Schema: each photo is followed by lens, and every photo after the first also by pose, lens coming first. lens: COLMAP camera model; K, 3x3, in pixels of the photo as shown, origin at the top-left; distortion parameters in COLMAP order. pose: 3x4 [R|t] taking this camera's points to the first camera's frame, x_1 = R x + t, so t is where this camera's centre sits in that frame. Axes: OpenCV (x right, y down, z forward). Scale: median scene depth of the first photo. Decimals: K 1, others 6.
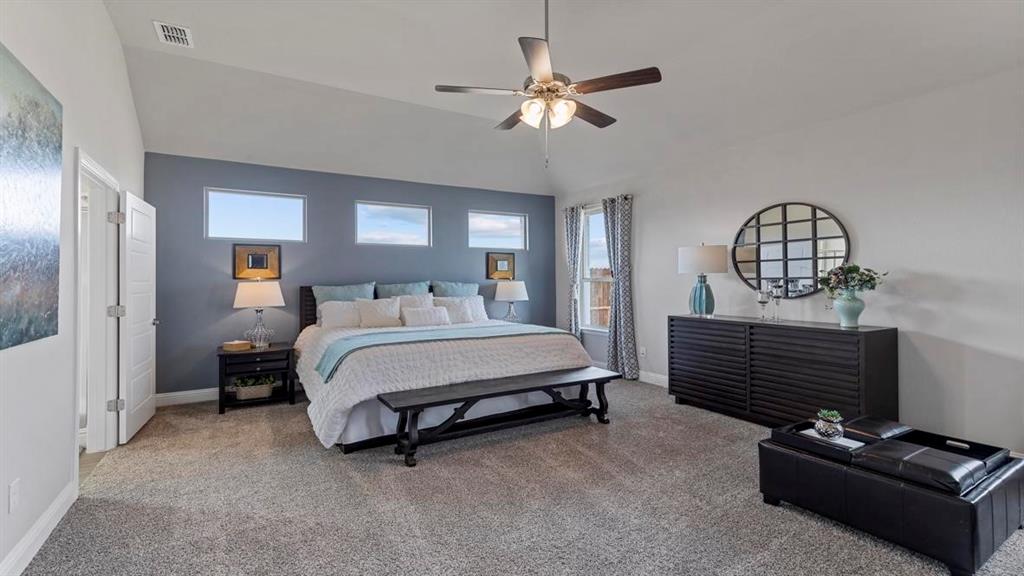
lens RADIAL K [[460.1, 0, 514.7], [0, 460.1, 284.8], [0, 0, 1]] dist [0.007212, -0.001172]
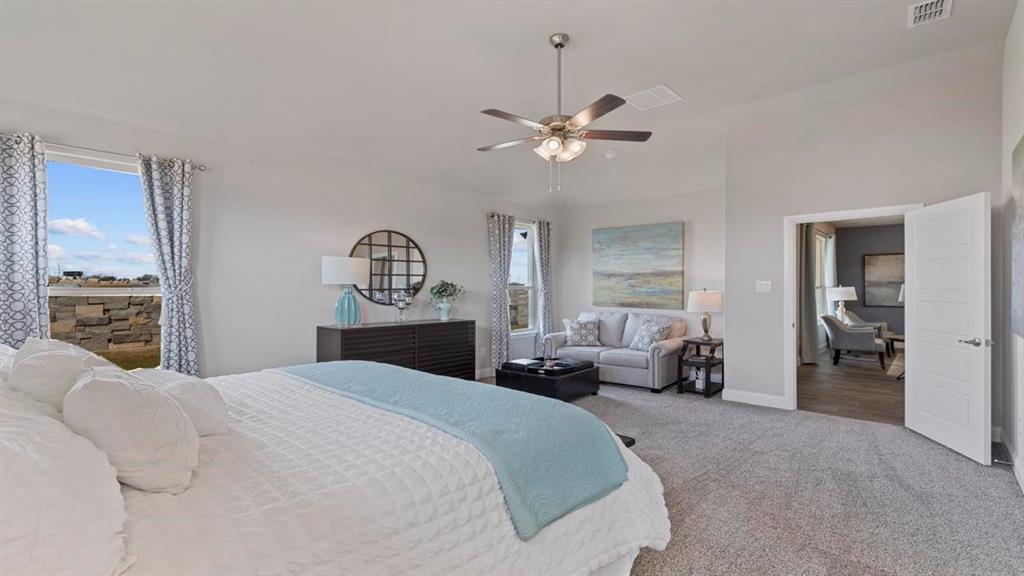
lens RADIAL K [[460.1, 0, 514.7], [0, 460.1, 284.8], [0, 0, 1]] dist [0.007212, -0.001172]
pose [[-0.278588, 0.013133, 0.960321, -0.747817], [0.013654, 0.999860, -0.009713, -0.010247], [-0.960314, 0.010407, -0.278728, 1.051668]]
